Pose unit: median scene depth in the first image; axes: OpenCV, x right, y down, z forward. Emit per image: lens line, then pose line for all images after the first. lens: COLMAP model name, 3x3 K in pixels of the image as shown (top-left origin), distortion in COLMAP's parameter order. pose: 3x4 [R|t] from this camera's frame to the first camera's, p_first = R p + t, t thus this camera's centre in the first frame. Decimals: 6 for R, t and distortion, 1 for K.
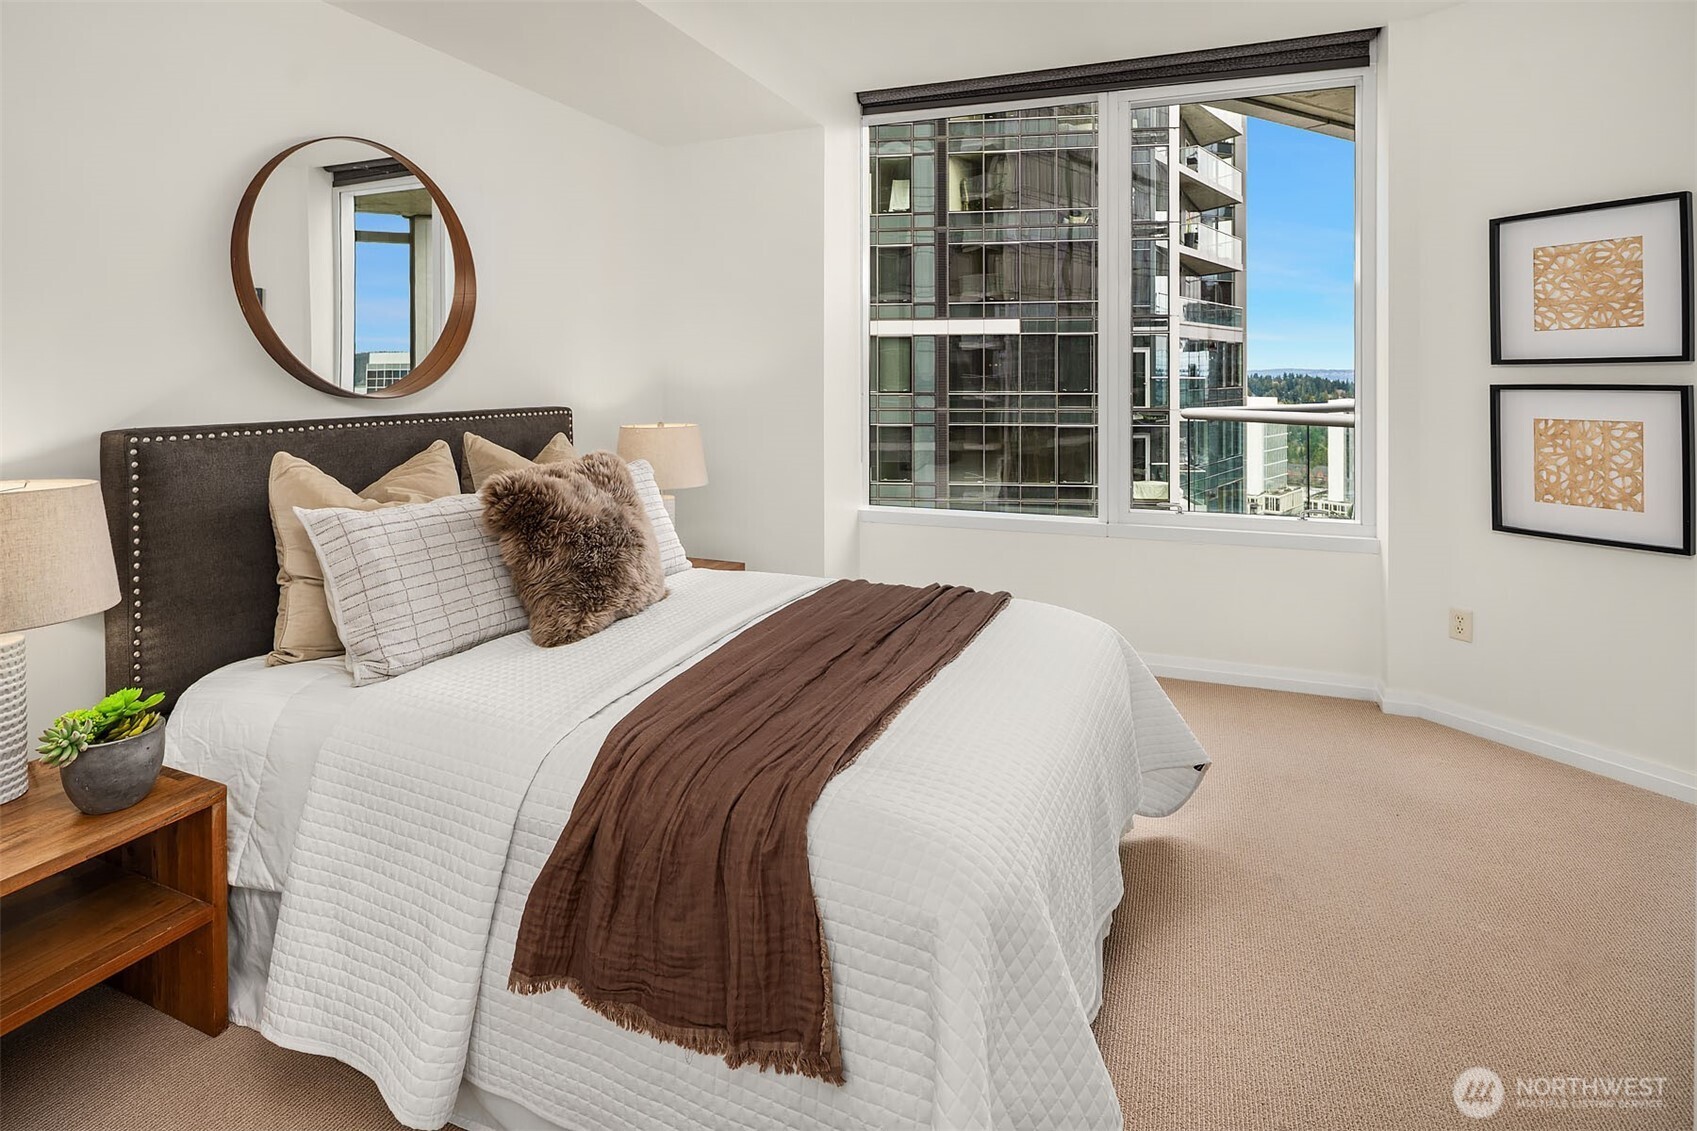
lens RADIAL K [[868.9, 0, 809.3], [0, 868.9, 383.7], [0, 0, 1]] dist [0.033666, -0.003798]
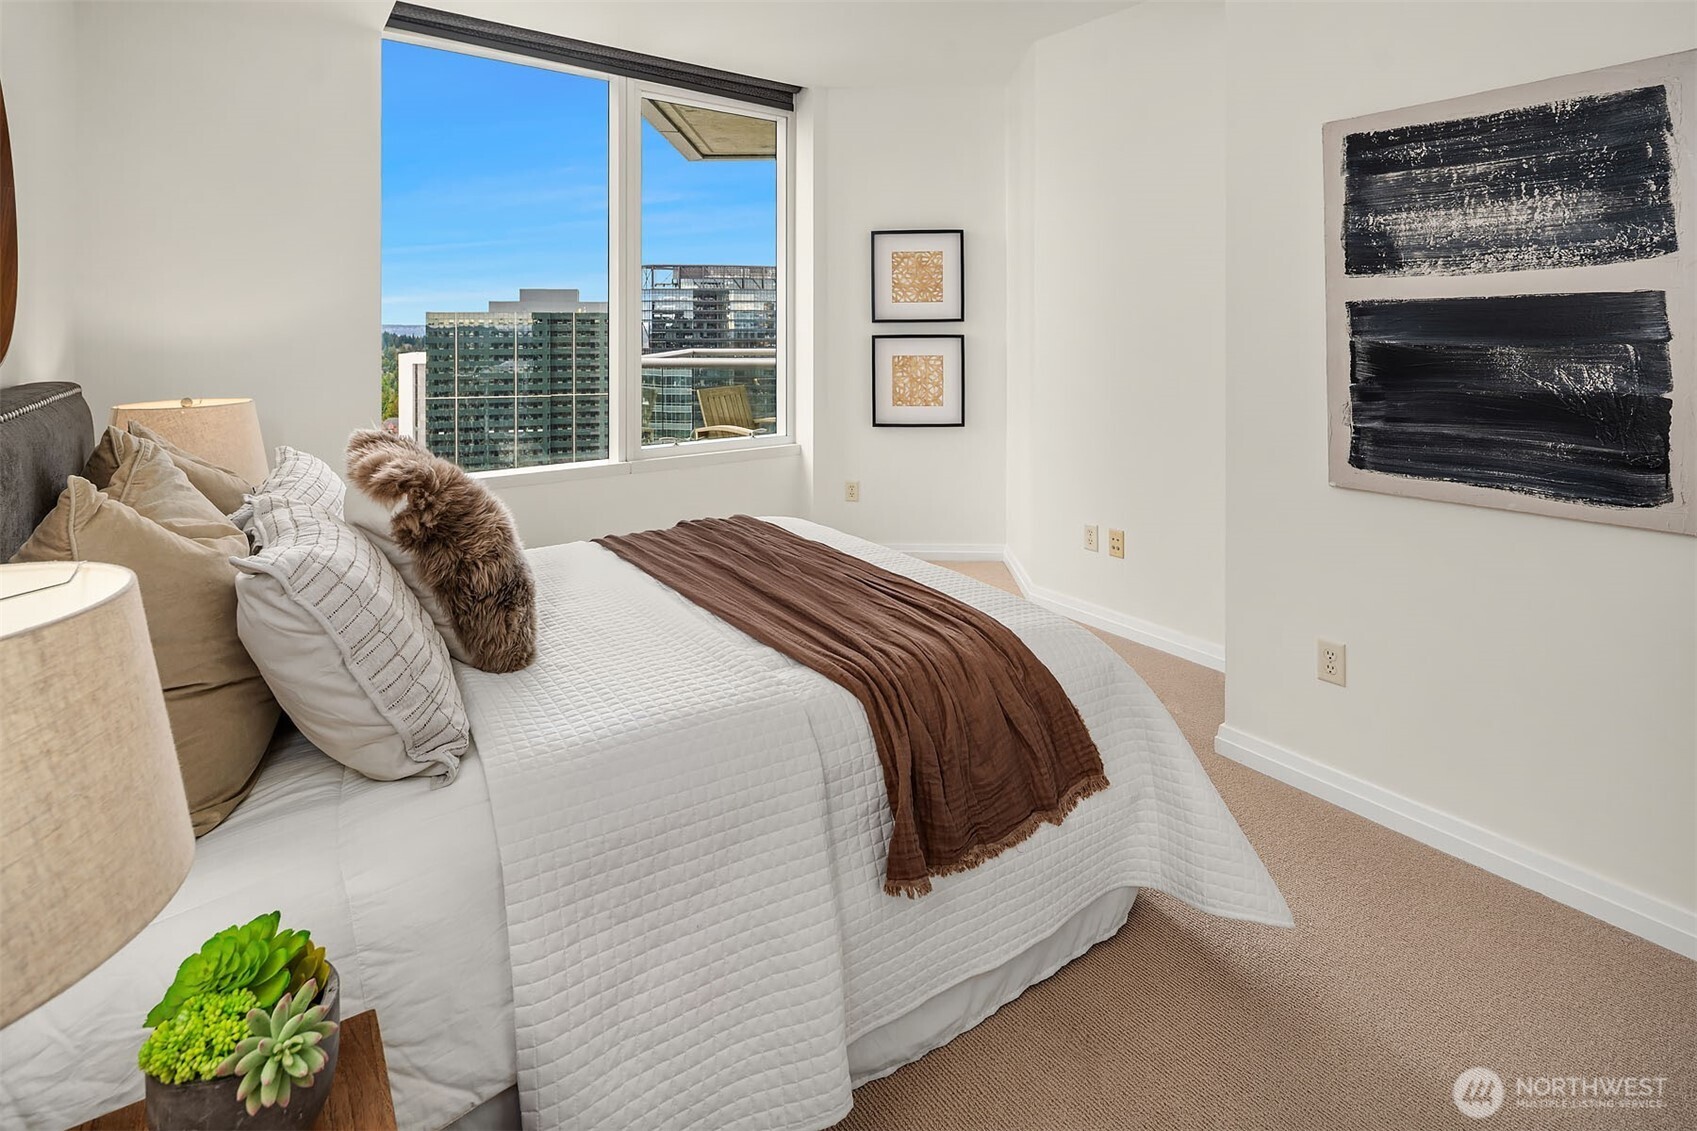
lens RADIAL K [[868.9, 0, 825.9], [0, 868.9, 334.9], [0, 0, 1]] dist [0.033666, -0.003798]
pose [[0.531300, -0.006360, 0.847160, -0.601121], [0.010035, 0.999949, 0.001214, -0.002212], [-0.847124, 0.007857, 0.531337, 0.245863]]
